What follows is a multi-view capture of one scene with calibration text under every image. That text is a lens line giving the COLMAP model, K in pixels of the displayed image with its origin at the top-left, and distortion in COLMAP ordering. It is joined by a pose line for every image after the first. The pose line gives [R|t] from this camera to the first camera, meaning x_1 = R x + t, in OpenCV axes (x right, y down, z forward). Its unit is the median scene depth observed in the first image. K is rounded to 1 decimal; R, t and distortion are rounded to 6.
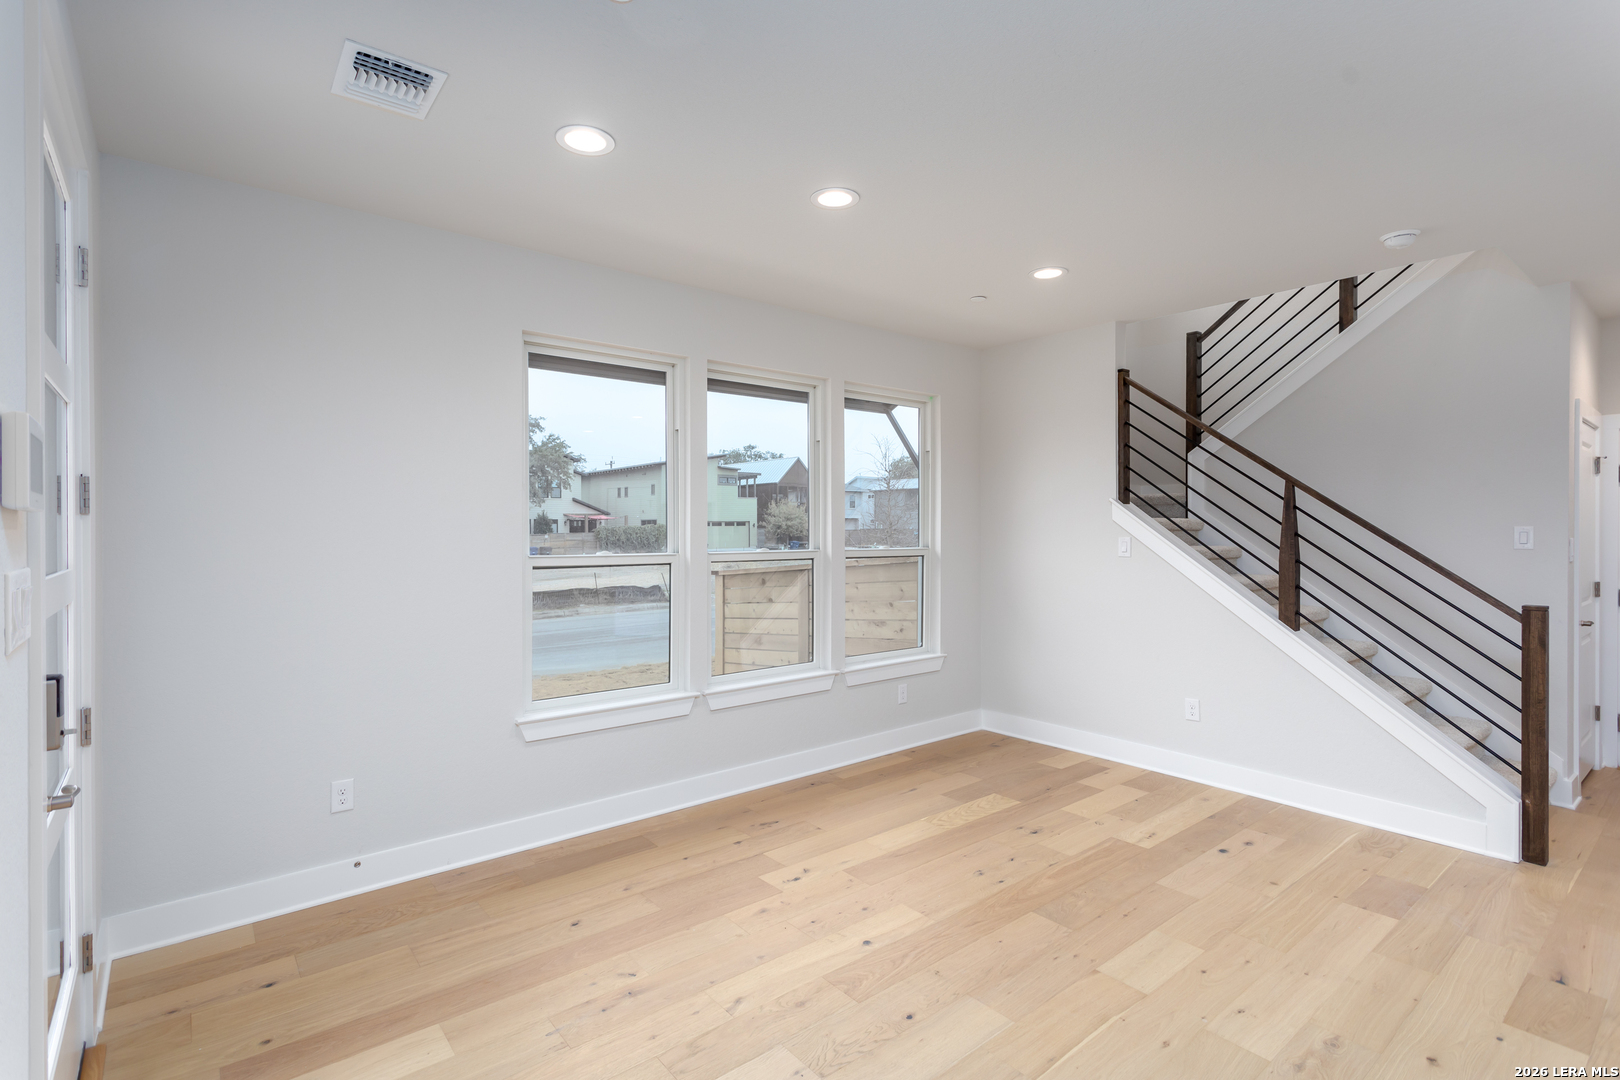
lens RADIAL K [[776.0, 0, 802.8], [0, 776.0, 532.3], [0, 0, 1]] dist [0.001121, -0.000210]
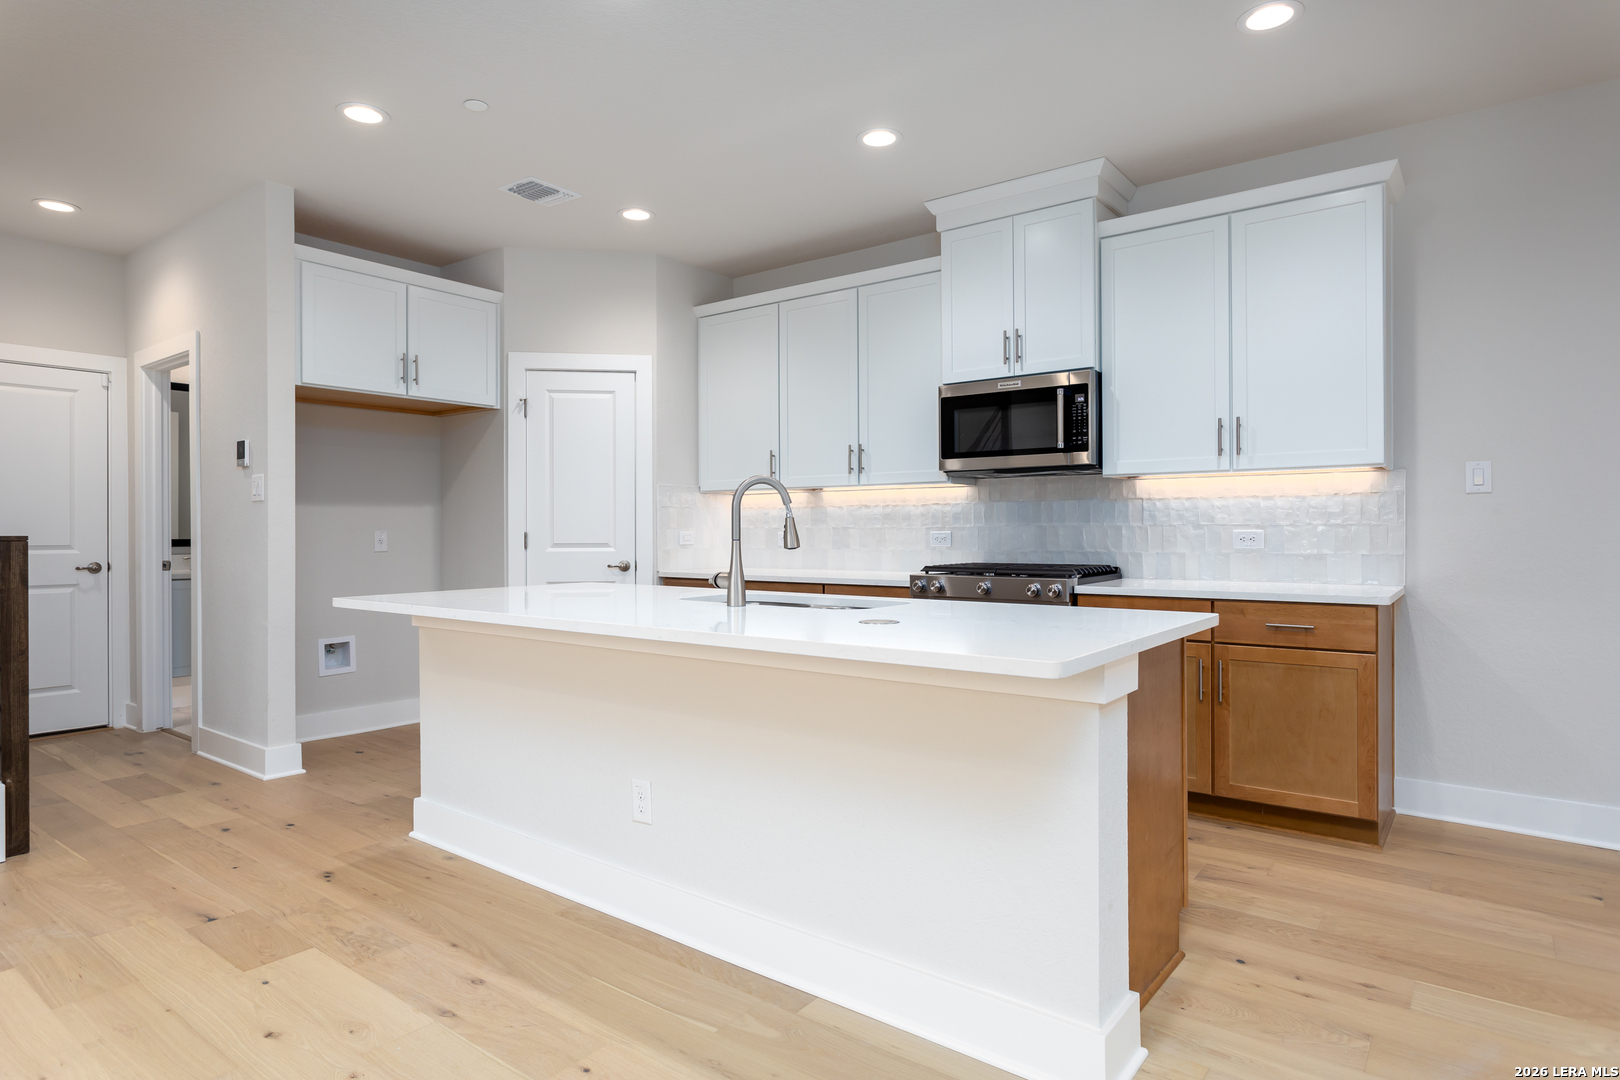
lens RADIAL K [[908.8, 0, 788.9], [0, 908.8, 532.3], [0, 0, 1]] dist [-0.006759, -0.000561]
pose [[-0.227490, 0.001755, 0.973779, -0.154735], [0.006477, 0.999979, -0.000289, 0.096971], [-0.973759, 0.006242, -0.227496, 0.430441]]
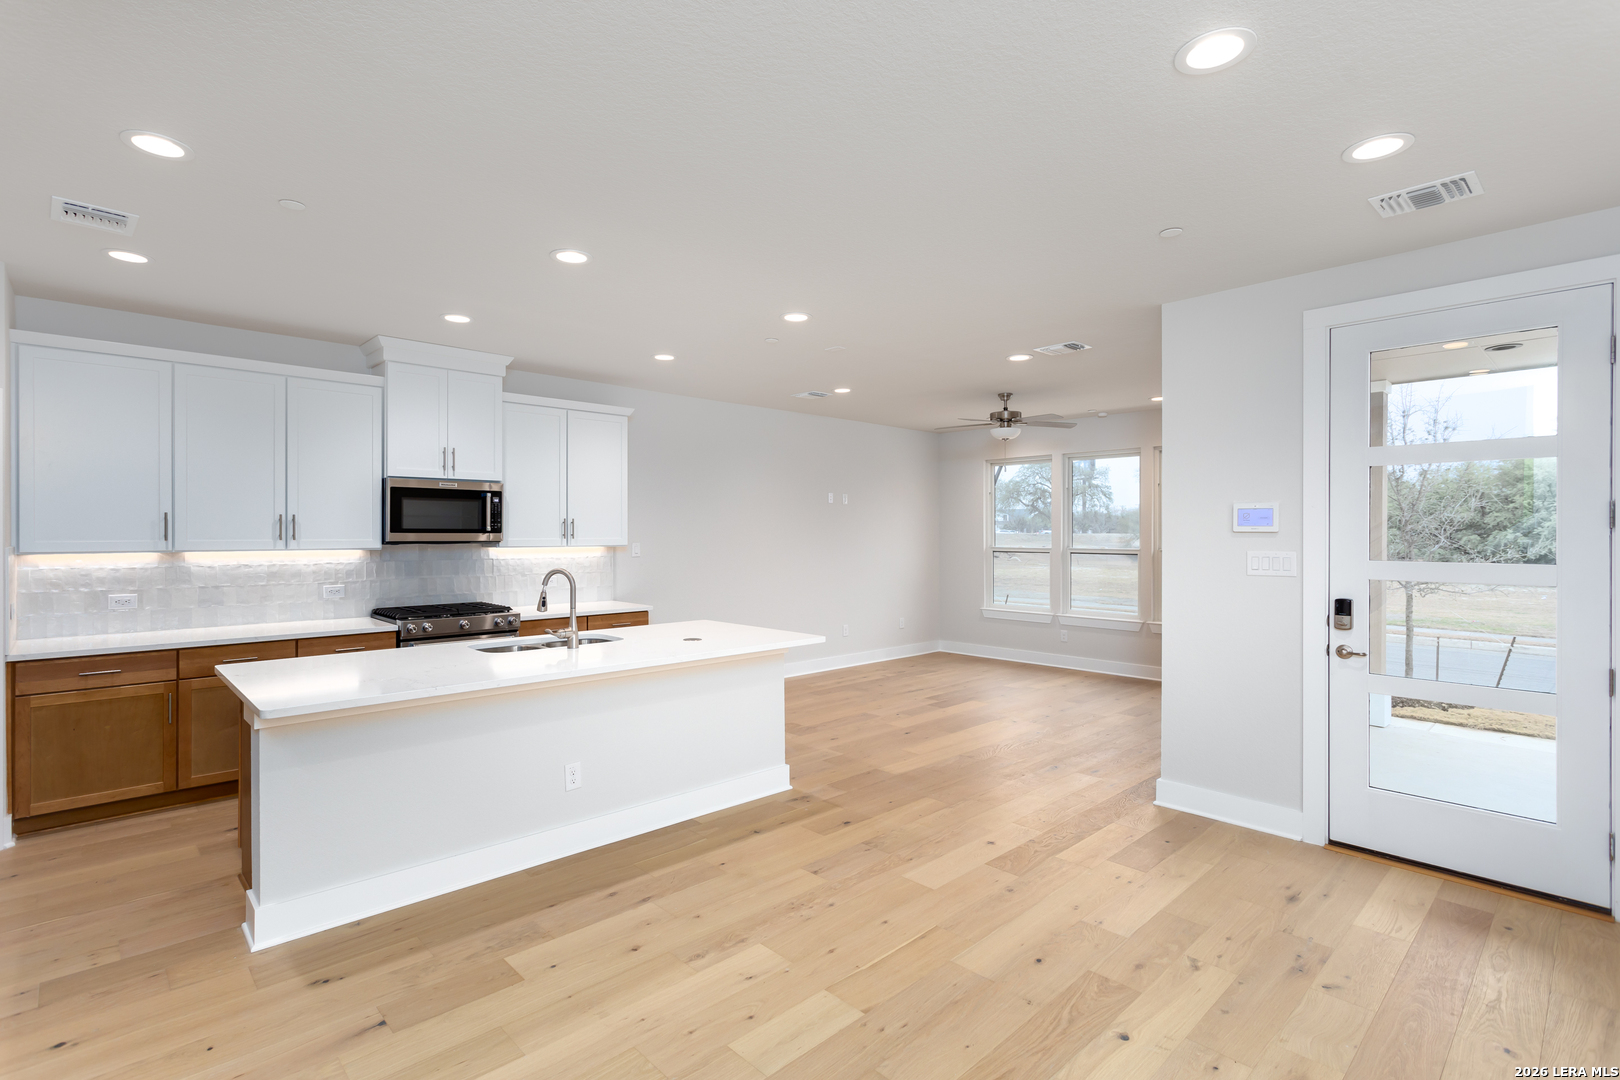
lens RADIAL K [[776.0, 0, 802.8], [0, 776.0, 532.3], [0, 0, 1]] dist [0.001121, -0.000210]
pose [[-0.996718, 0.000475, -0.080946, 0.400847], [0.000086, 0.999988, 0.004807, -0.014861], [0.080948, 0.004784, -0.996707, 1.461368]]
